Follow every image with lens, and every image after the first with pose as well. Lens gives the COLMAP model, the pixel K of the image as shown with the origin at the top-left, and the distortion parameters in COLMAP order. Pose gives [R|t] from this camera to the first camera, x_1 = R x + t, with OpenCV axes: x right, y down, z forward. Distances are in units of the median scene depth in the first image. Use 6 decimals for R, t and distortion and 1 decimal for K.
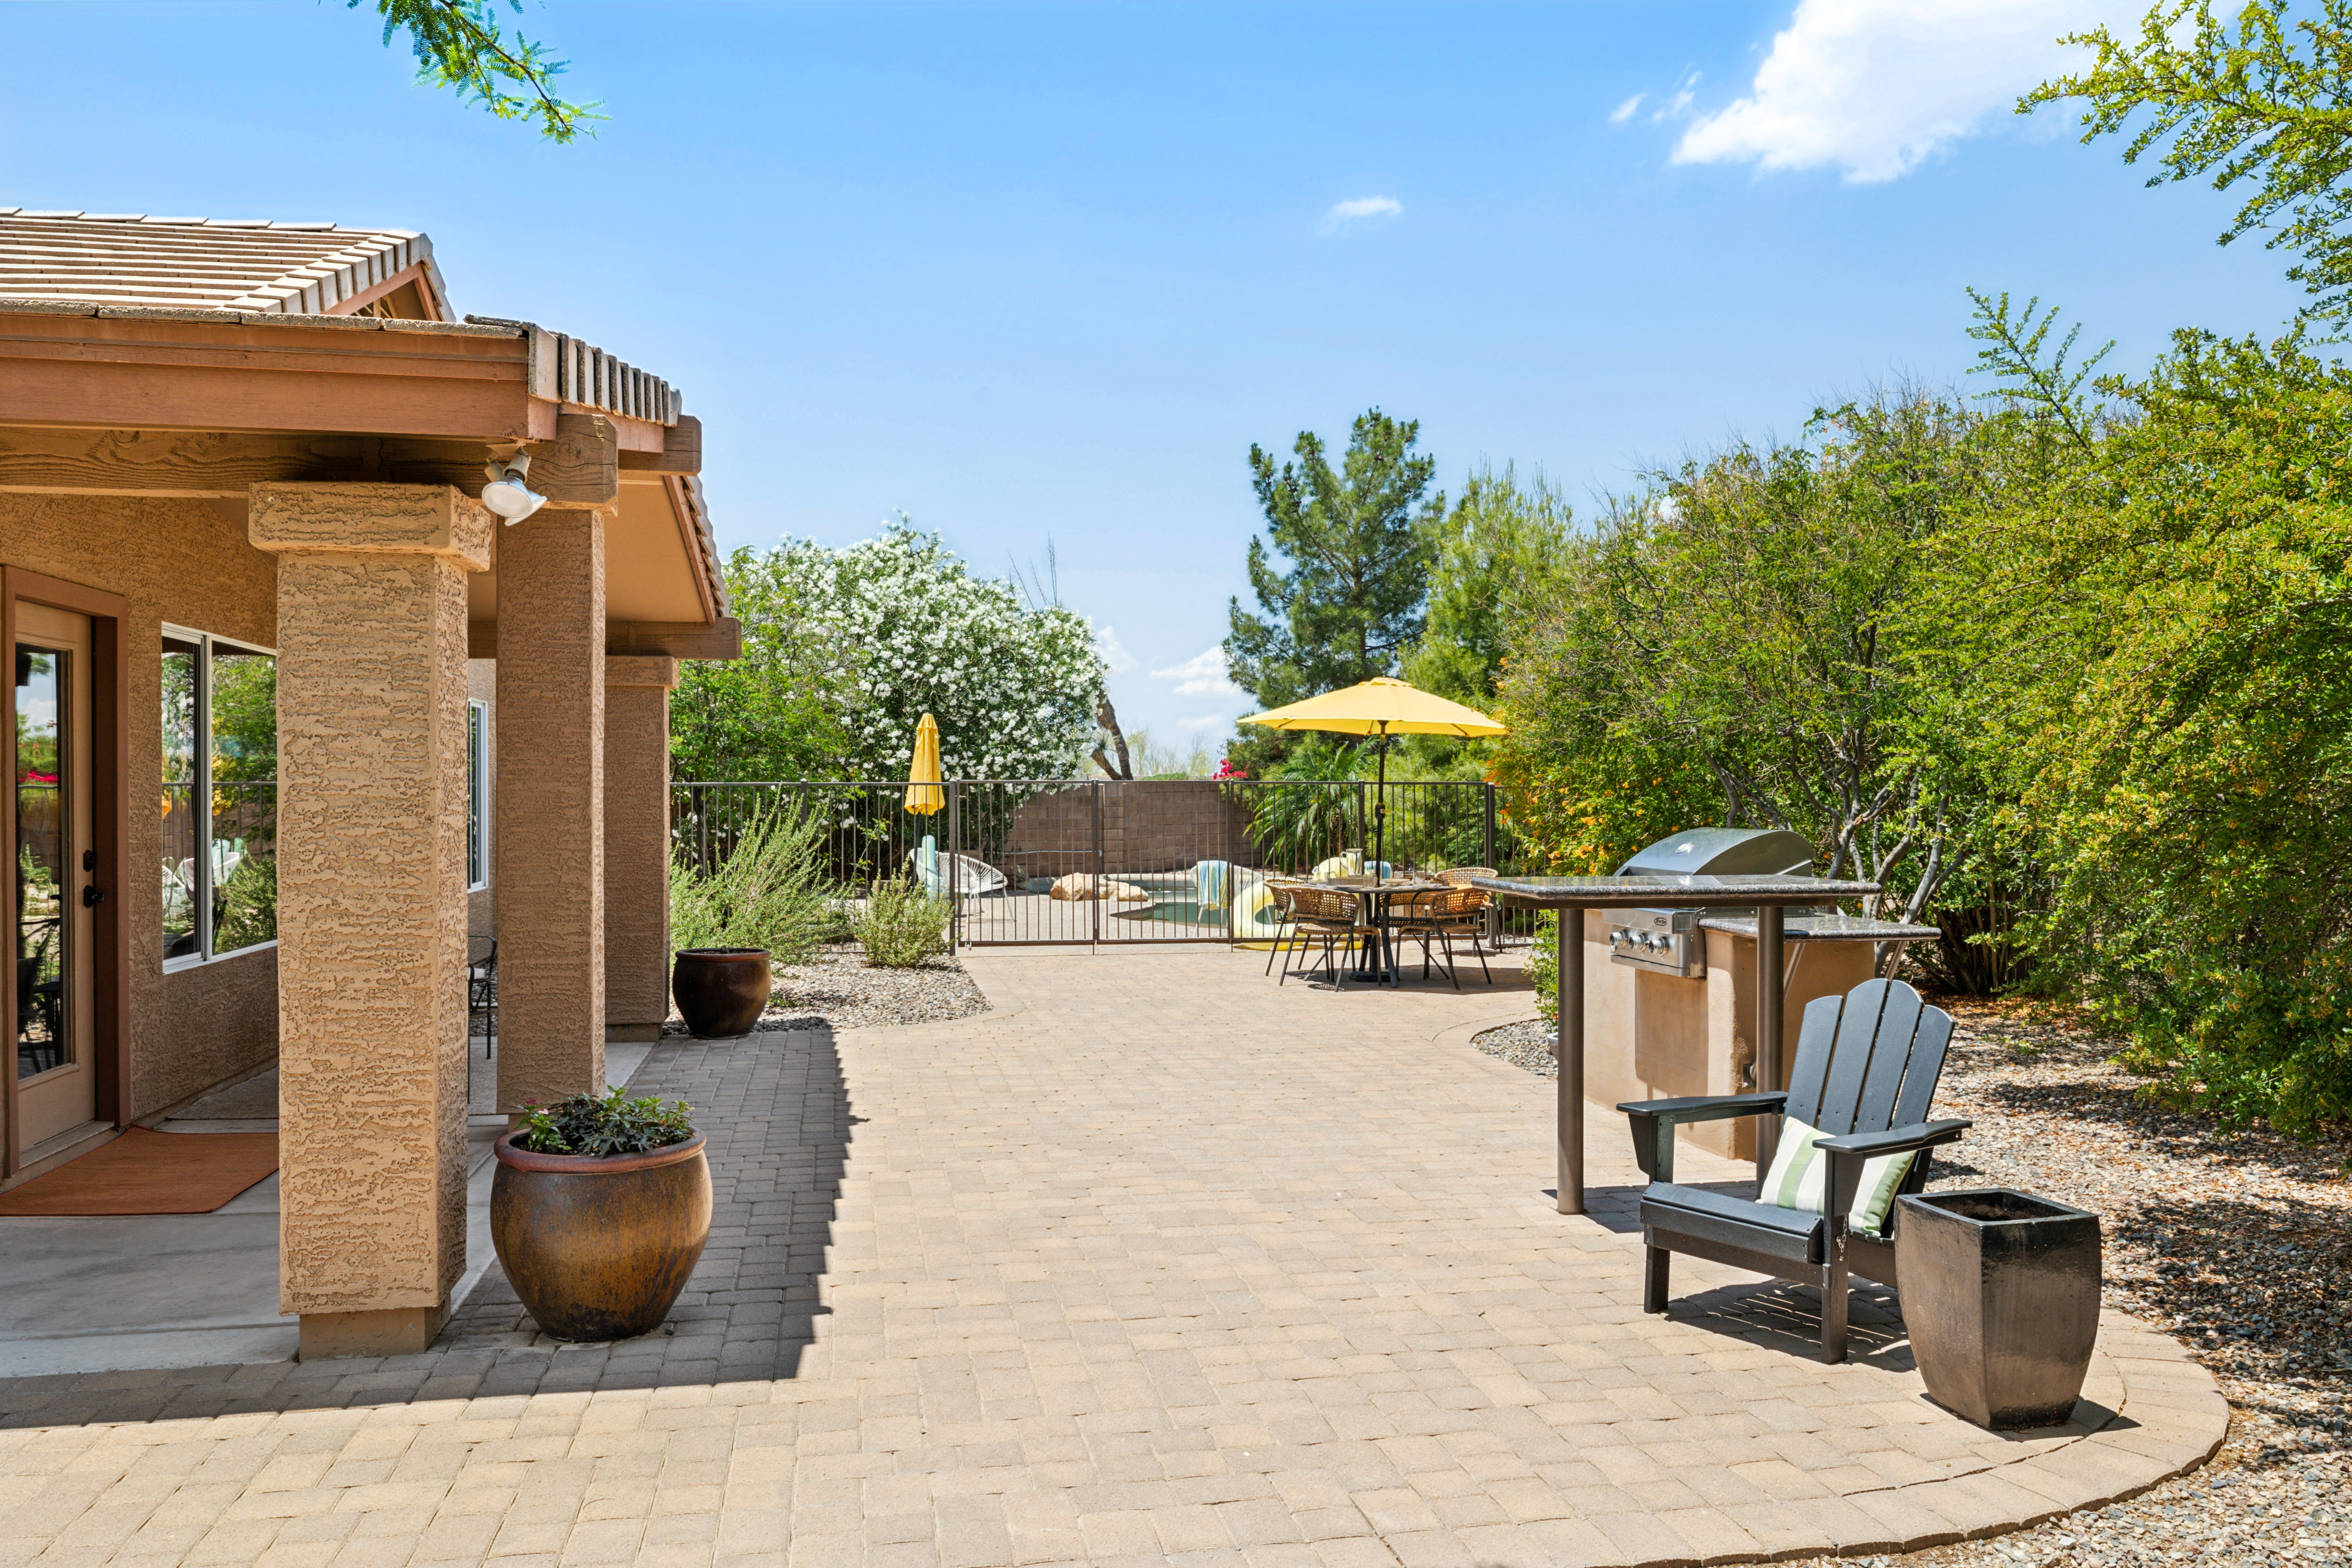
lens RADIAL K [[1755.1, 0, 1172.2], [0, 1755.1, 783.4], [0, 0, 1]] dist [-0.002455, -0.000306]
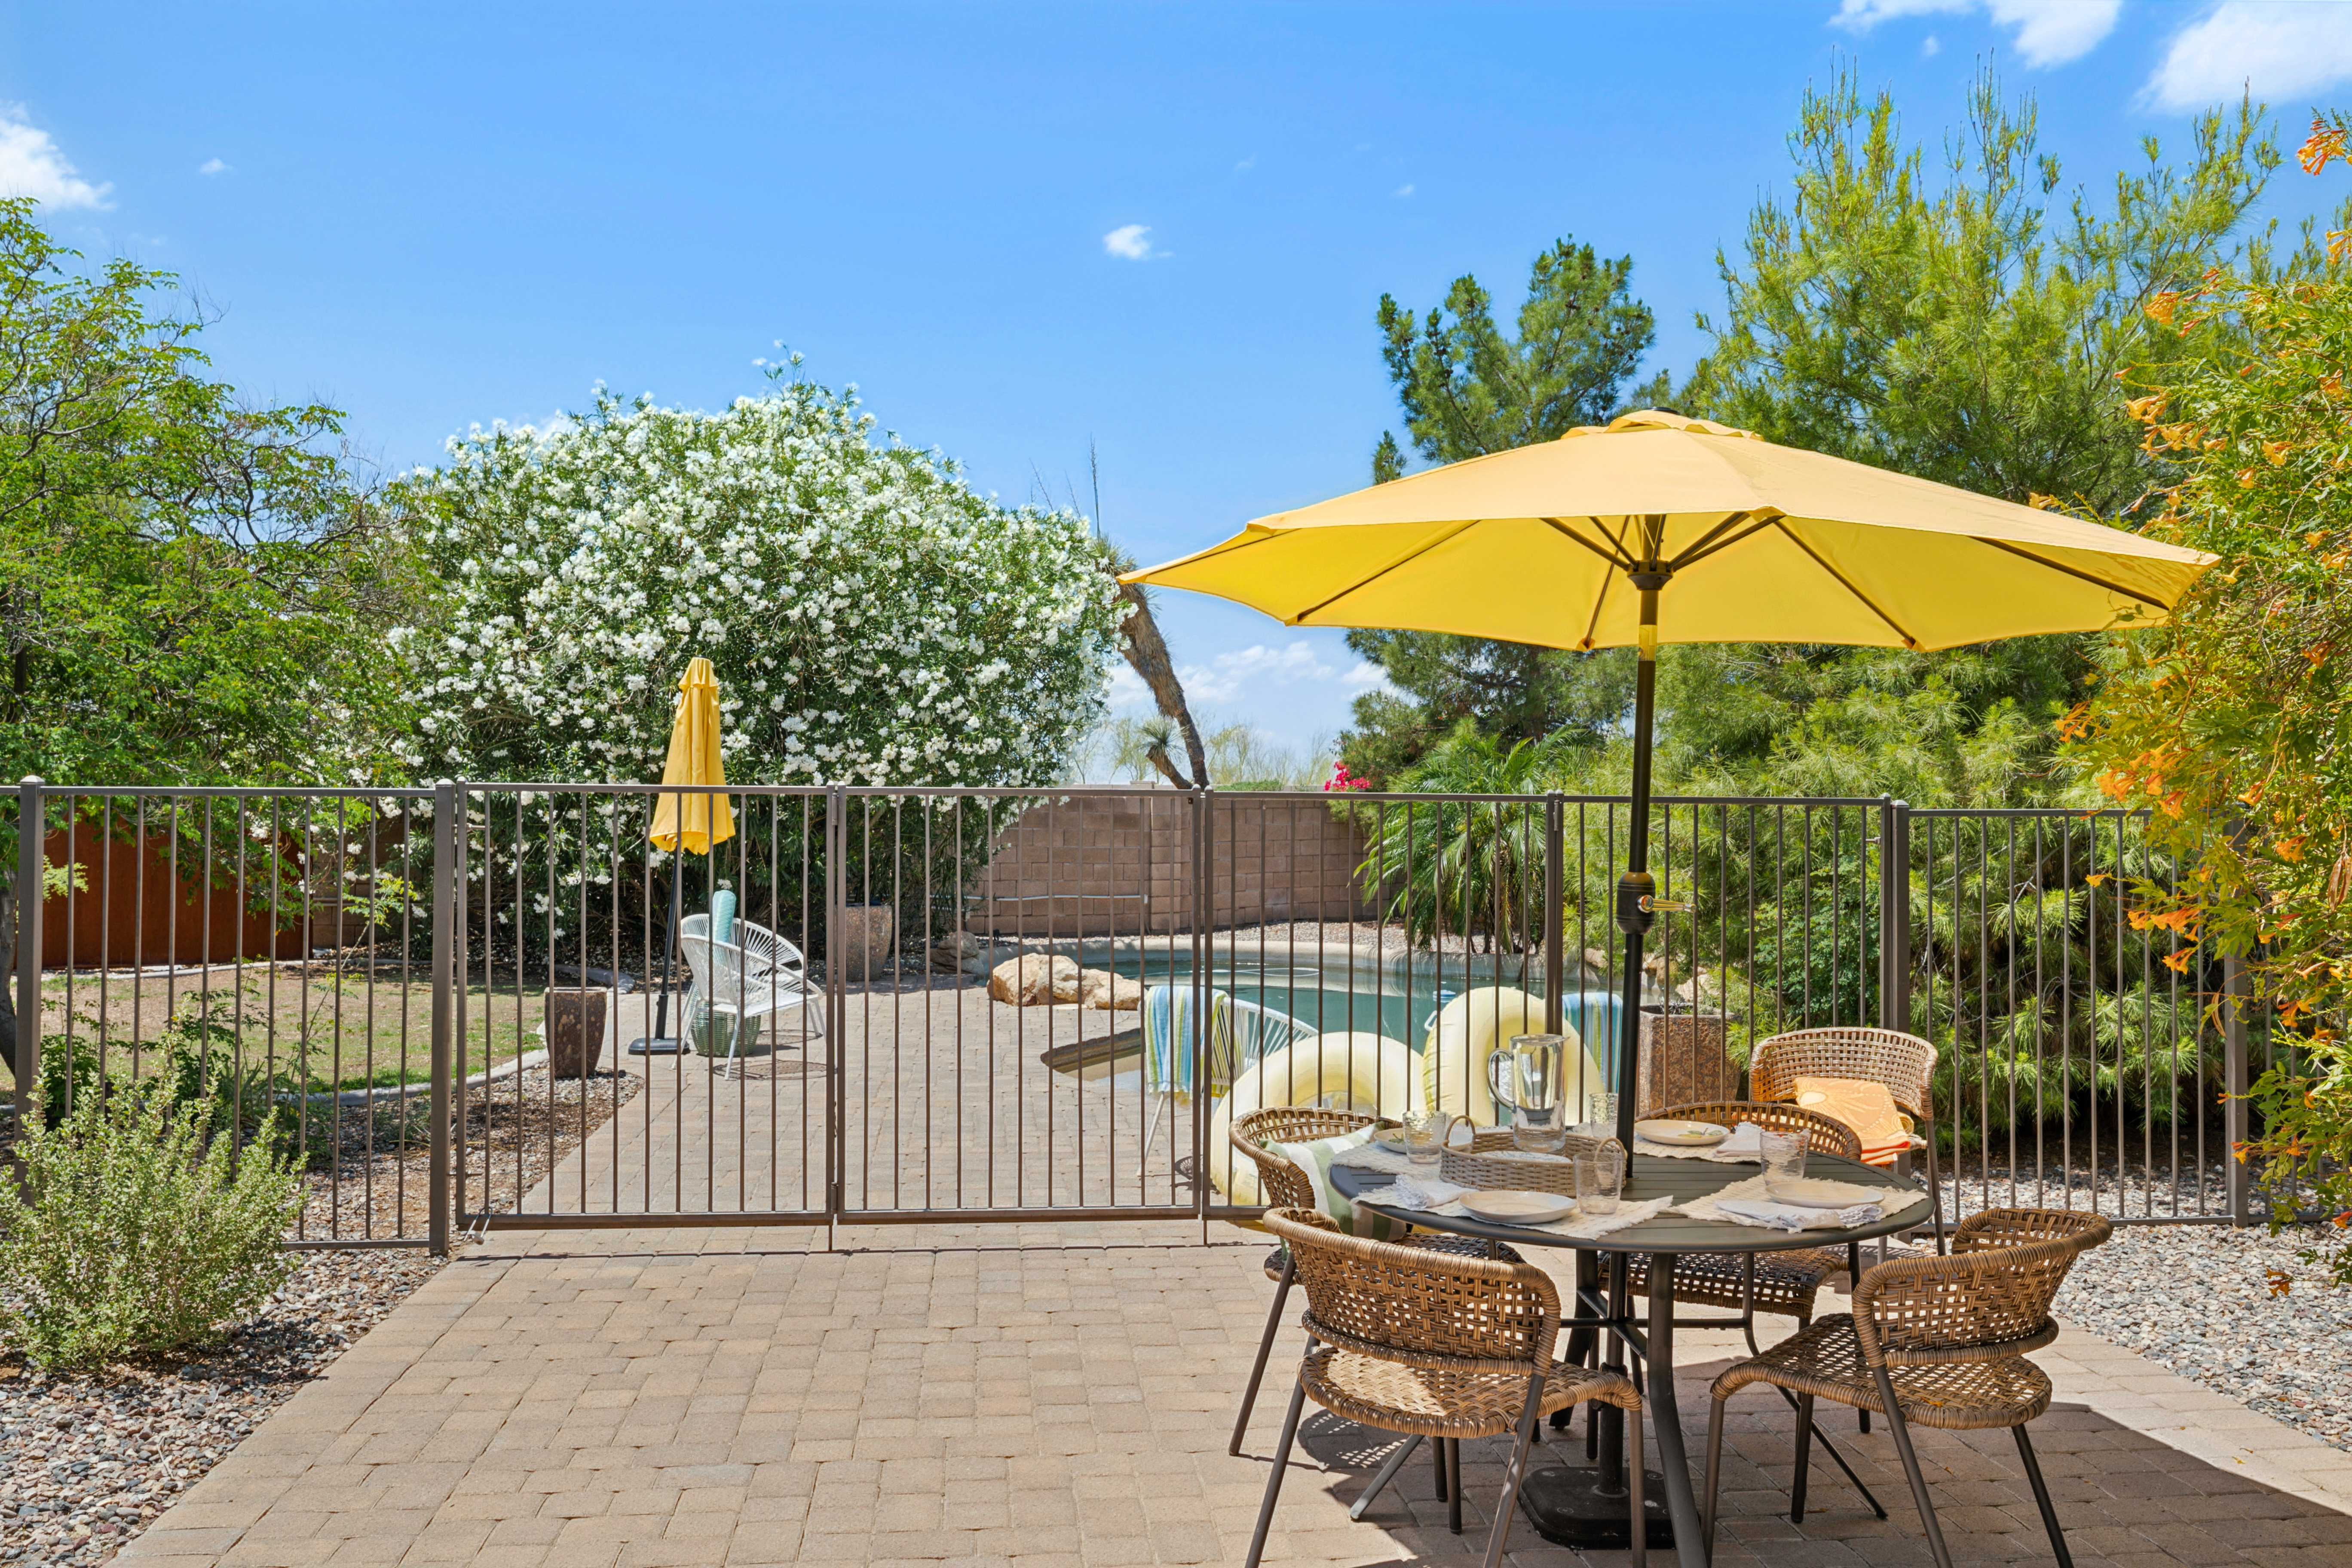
lens RADIAL K [[1890.3, 0, 1182.4], [0, 1890.3, 788.4], [0, 0, 1]] dist [0.014794, 0.005615]
pose [[0.996935, 0.007821, -0.077840, 0.038444], [-0.008102, 0.999962, -0.003301, -0.000302], [0.077811, 0.003921, 0.996960, 0.379483]]
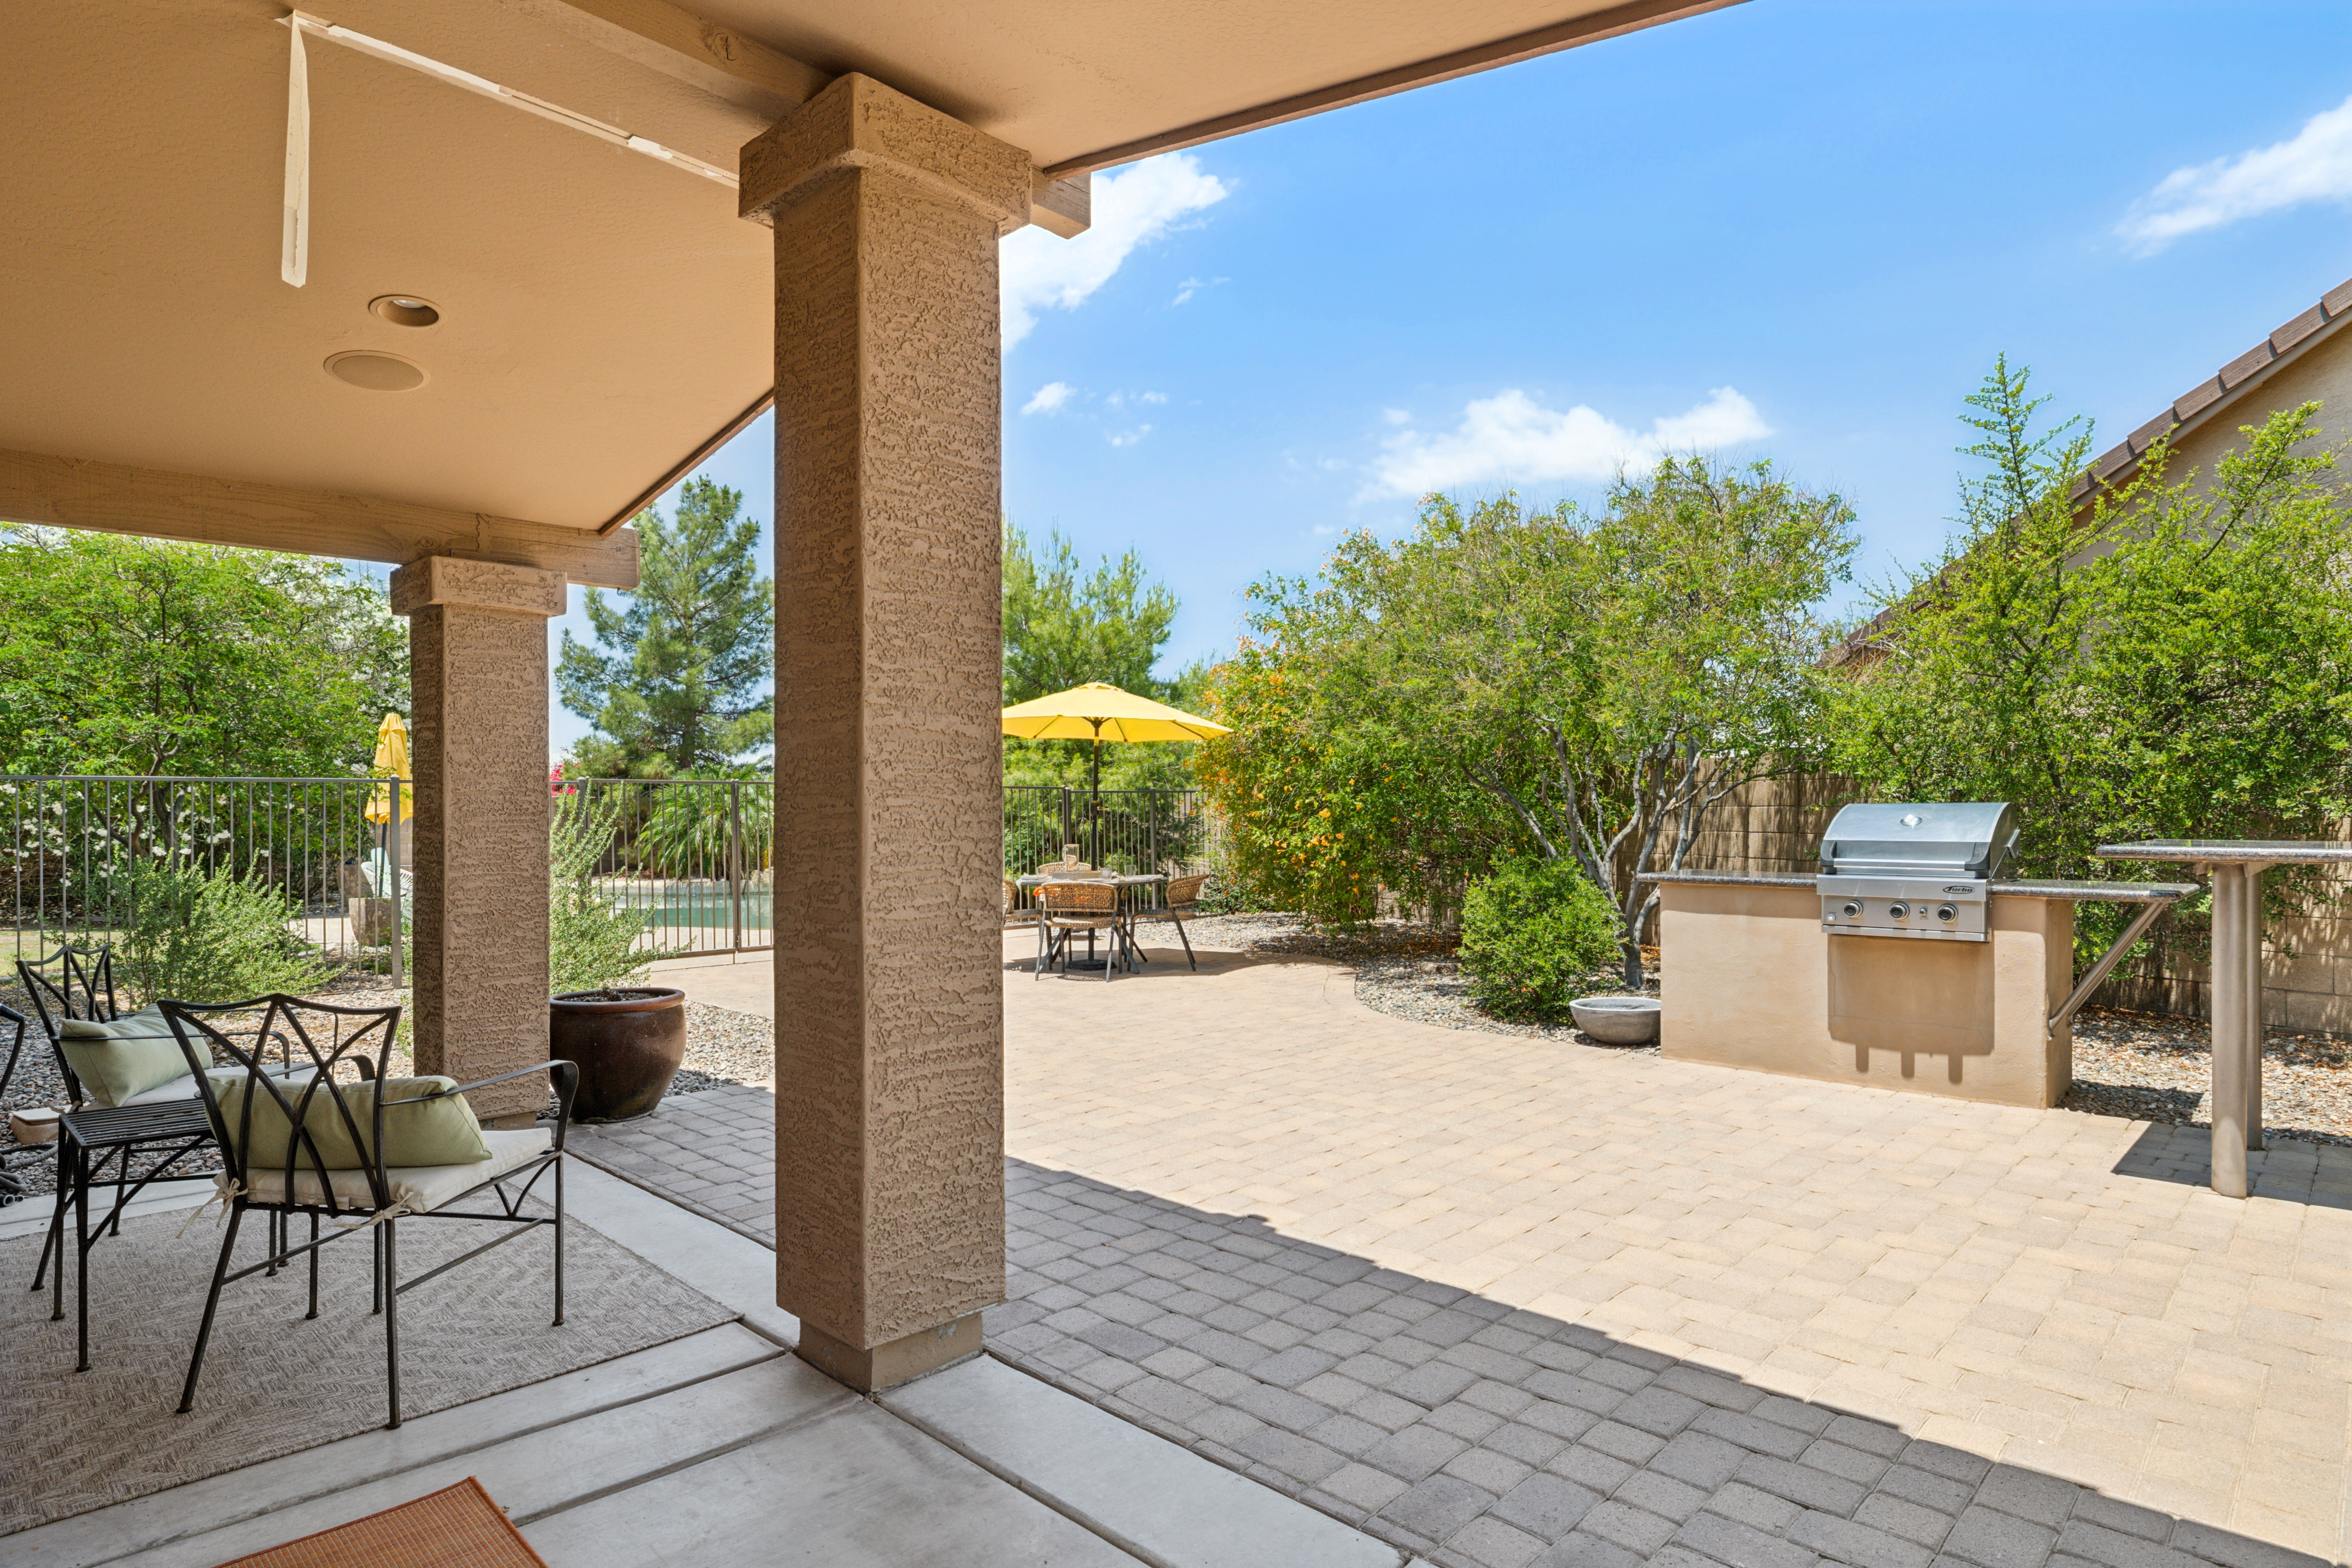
lens RADIAL K [[1270.2, 0, 1174.7], [0, 1270.2, 795.4], [0, 0, 1]] dist [0.001276, 0.000029]
pose [[0.818620, 0.003350, 0.574325, -0.154348], [0.002639, 0.999950, -0.009595, 0.008498], [-0.574329, 0.009370, 0.818571, 0.187900]]
